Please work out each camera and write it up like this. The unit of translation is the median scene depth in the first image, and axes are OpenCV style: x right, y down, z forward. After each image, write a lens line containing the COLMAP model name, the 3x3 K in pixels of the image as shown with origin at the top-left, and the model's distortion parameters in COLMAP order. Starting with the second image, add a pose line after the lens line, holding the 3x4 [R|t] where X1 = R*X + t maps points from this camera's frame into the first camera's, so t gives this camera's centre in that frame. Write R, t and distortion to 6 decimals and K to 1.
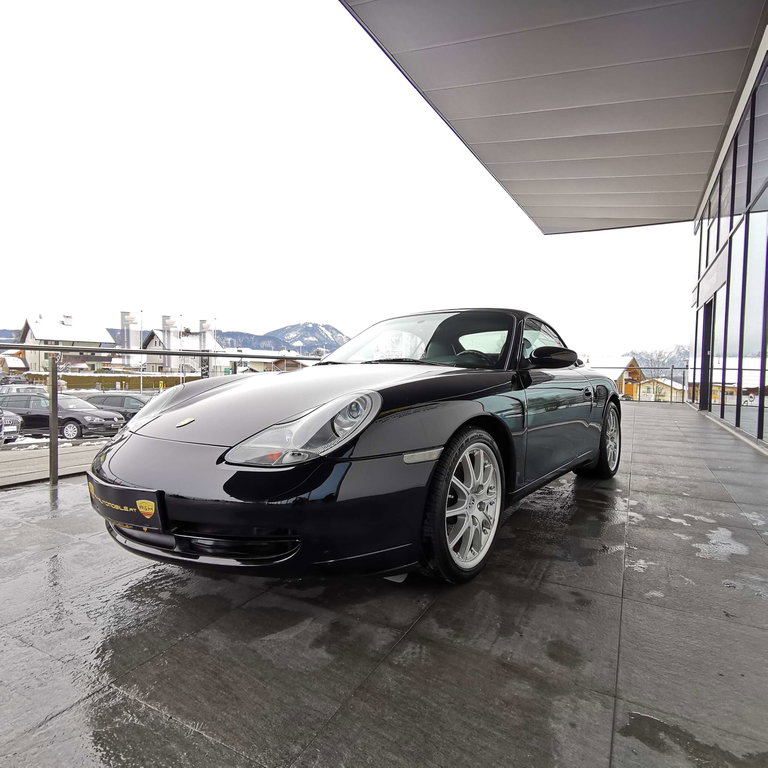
lens RADIAL K [[469.9, 0, 384.0], [0, 469.9, 384.0], [0, 0, 1]] dist [-0.006677, 0.029397]
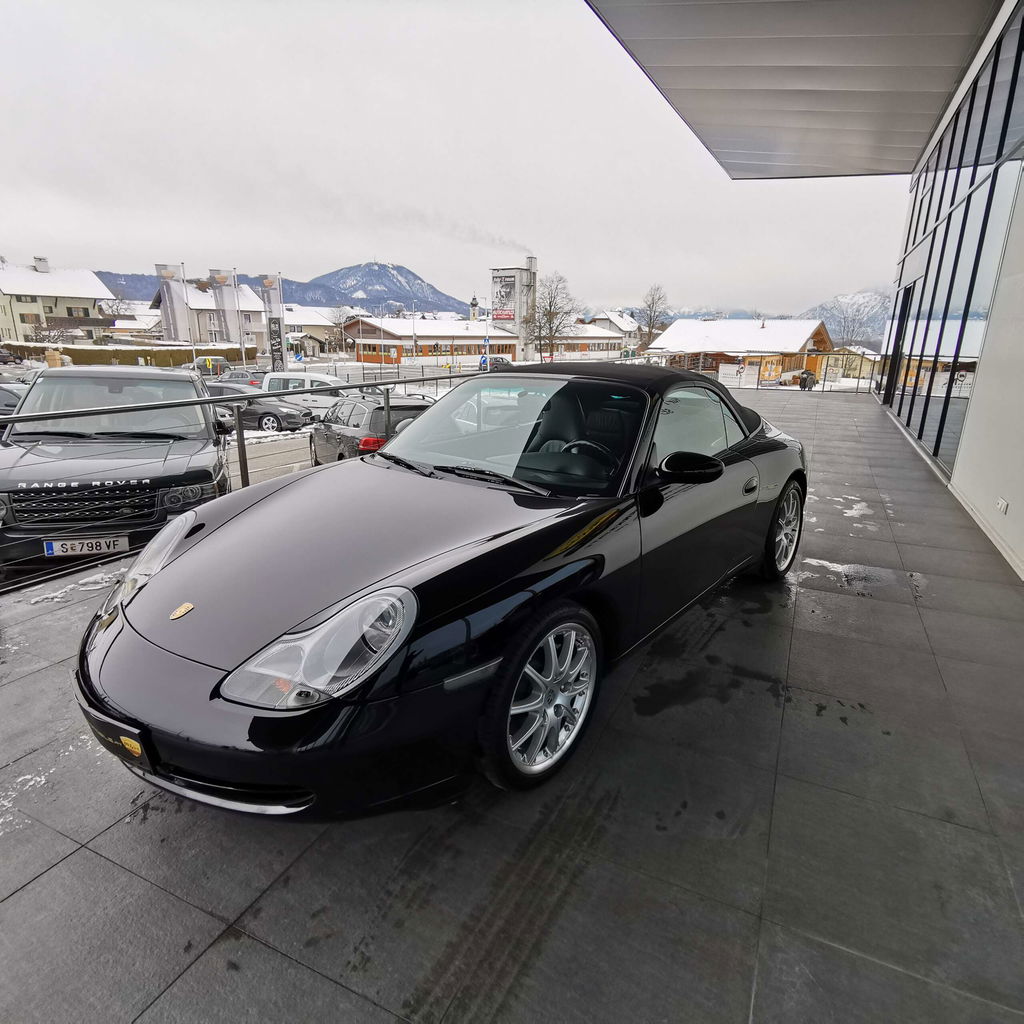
lens RADIAL K [[626.6, 0, 512.0], [0, 626.6, 512.0], [0, 0, 1]] dist [-0.006677, 0.029397]
pose [[0.998885, -0.017834, 0.043721, -0.091512], [0.006473, 0.968906, 0.247345, -0.032213], [-0.046773, -0.246786, 0.967940, -0.161660]]
